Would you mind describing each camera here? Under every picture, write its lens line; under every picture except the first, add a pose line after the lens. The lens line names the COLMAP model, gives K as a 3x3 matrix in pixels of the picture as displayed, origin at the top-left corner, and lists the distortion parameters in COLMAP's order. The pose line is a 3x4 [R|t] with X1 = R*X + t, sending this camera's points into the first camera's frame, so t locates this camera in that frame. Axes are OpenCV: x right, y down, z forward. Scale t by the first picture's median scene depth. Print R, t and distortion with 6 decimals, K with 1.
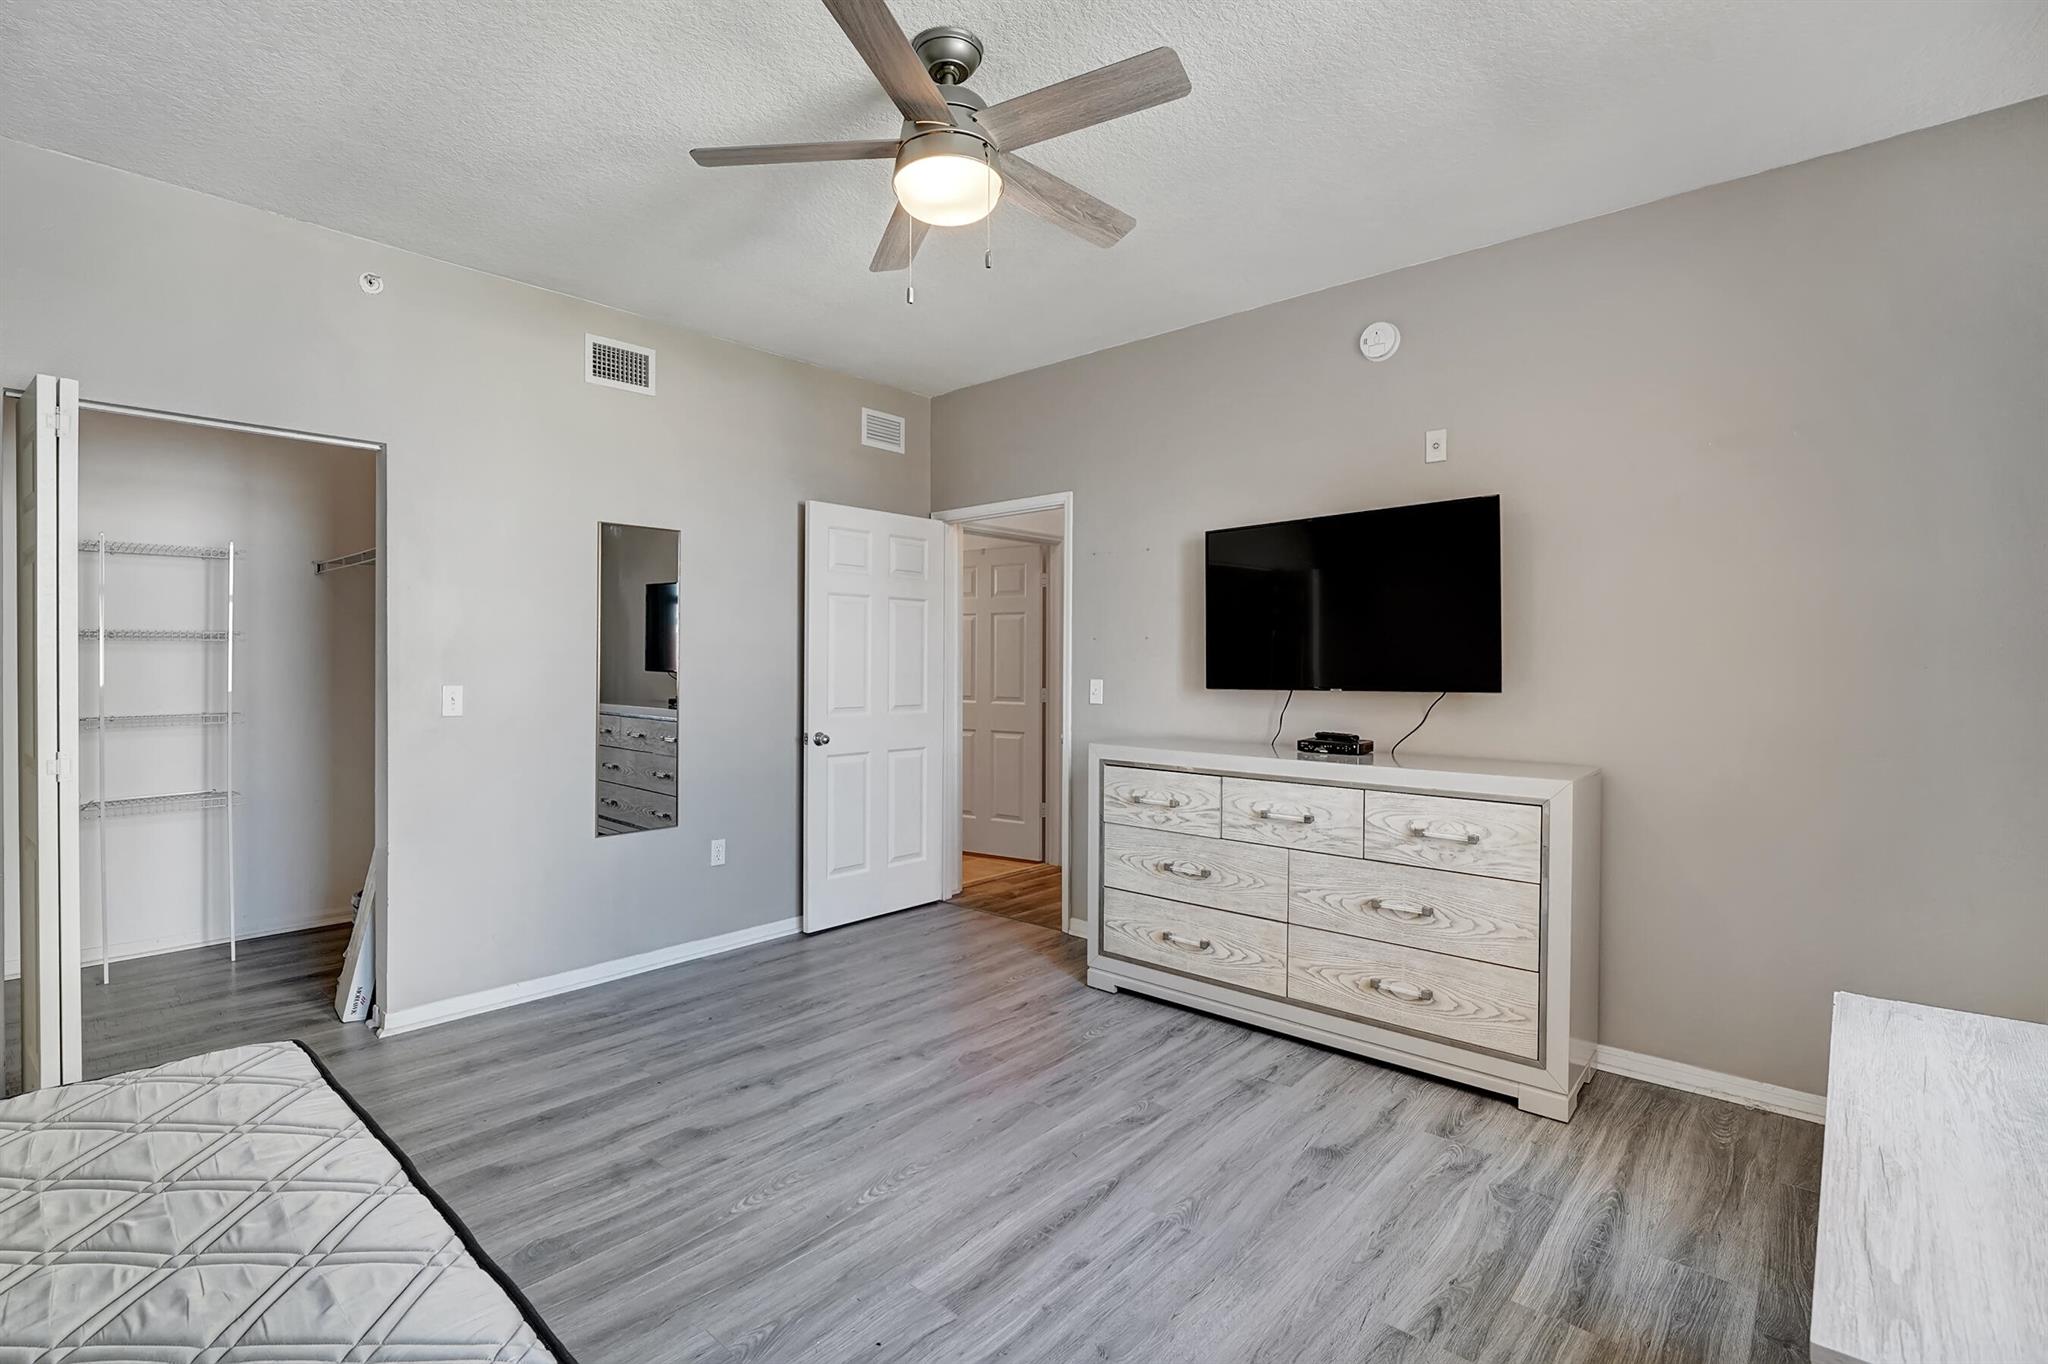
lens RADIAL K [[938.3, 0, 1019.9], [0, 938.3, 674.8], [0, 0, 1]] dist [0.000067, -0.000037]
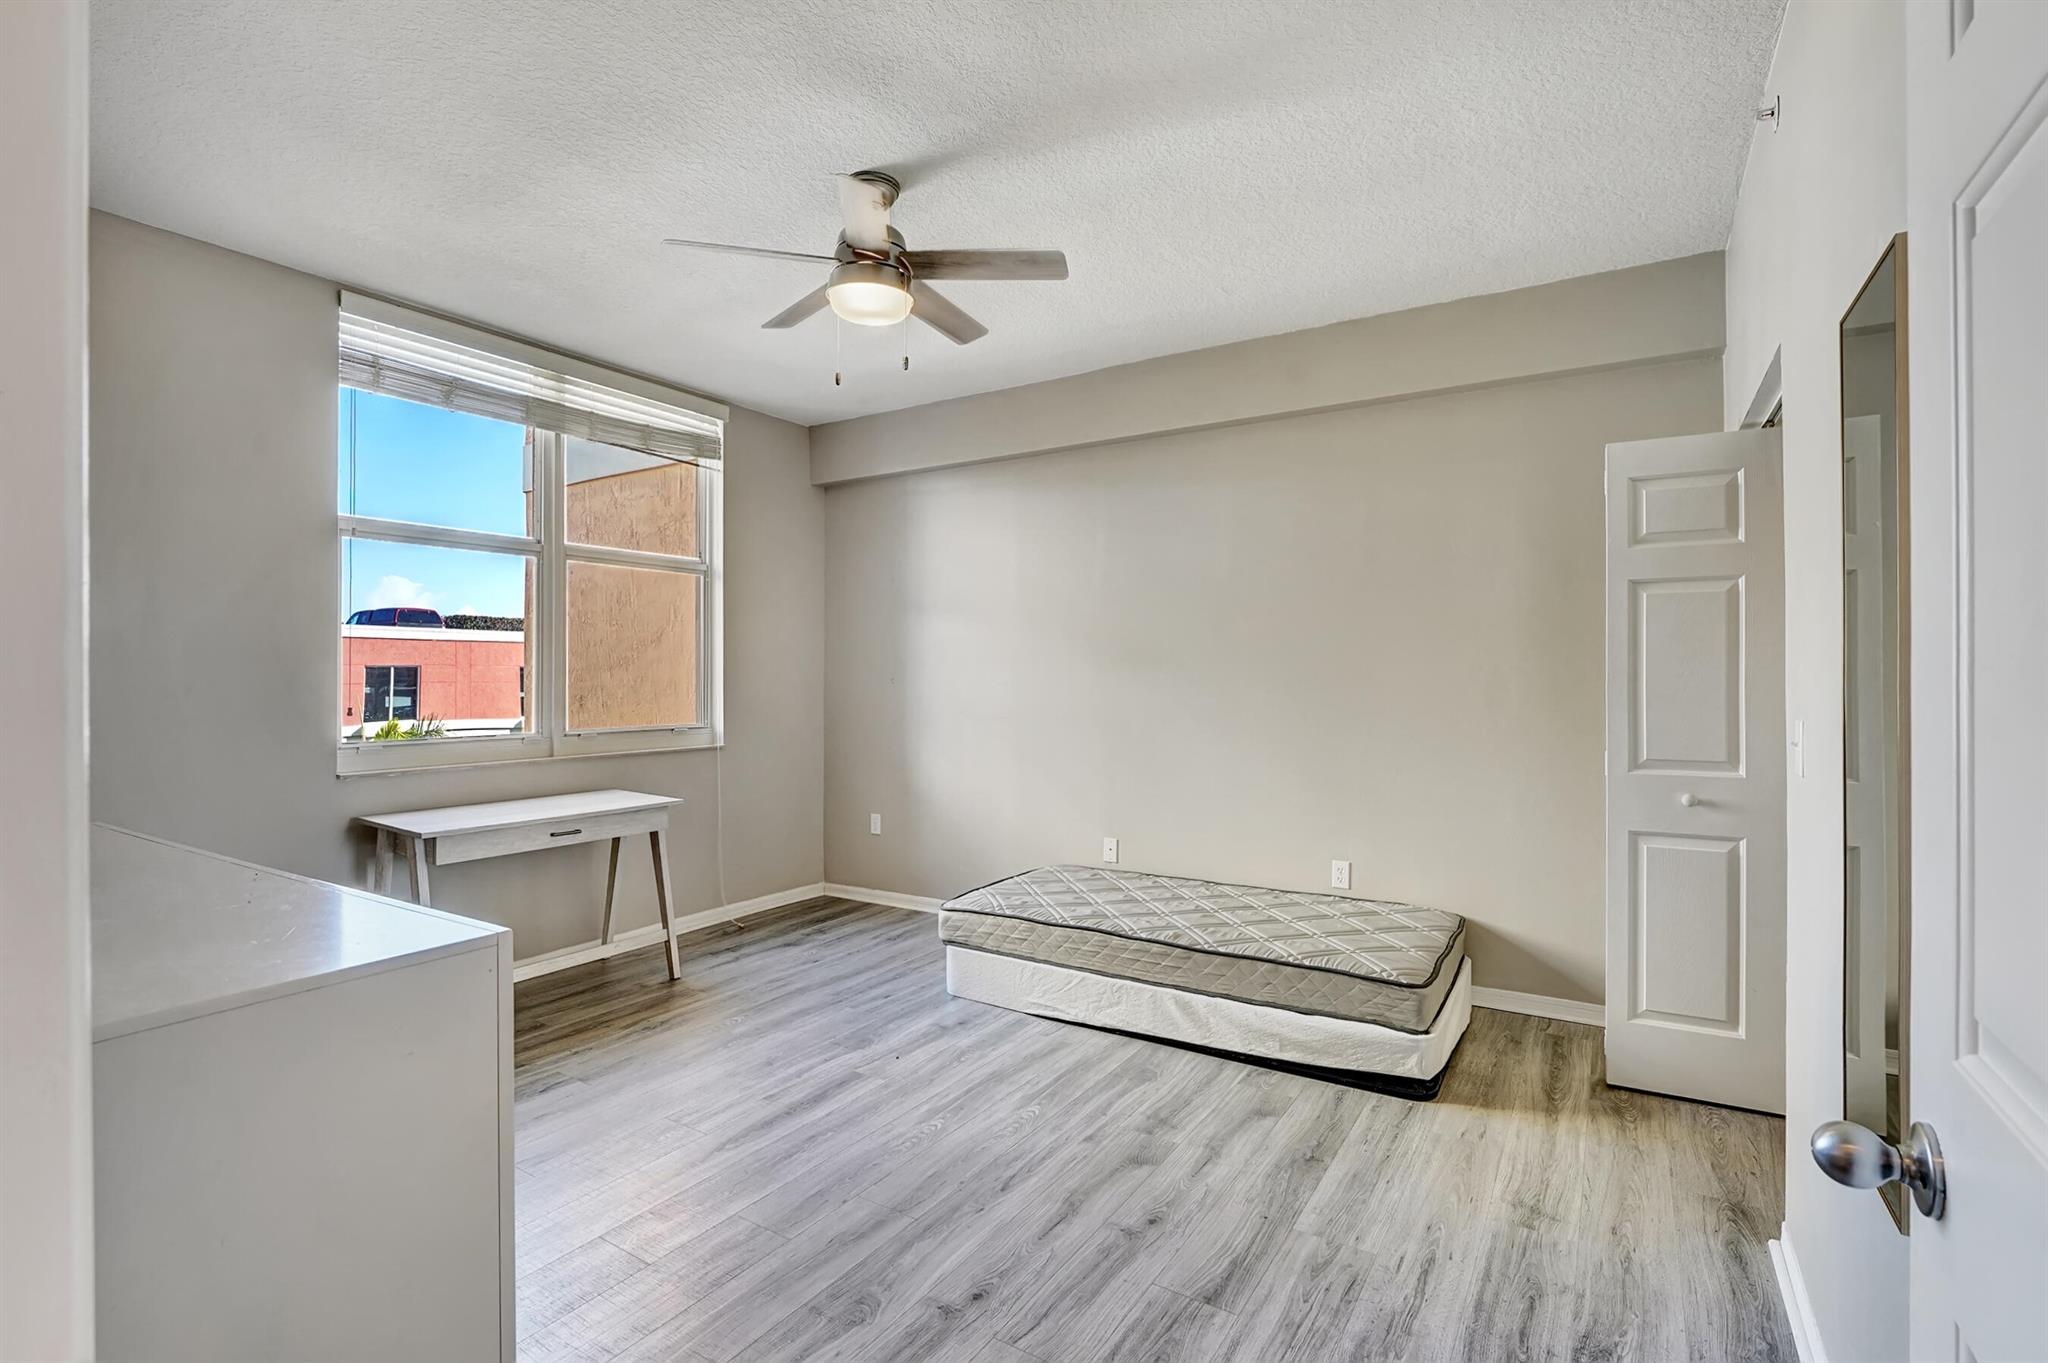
lens RADIAL K [[938.3, 0, 1027.6], [0, 938.3, 677.5], [0, 0, 1]] dist [0.000067, -0.000037]
pose [[-0.986768, 0.002511, -0.162118, -0.069914], [0.001602, 0.999982, 0.005735, -0.017179], [0.162129, 0.005399, -0.986755, 1.839681]]
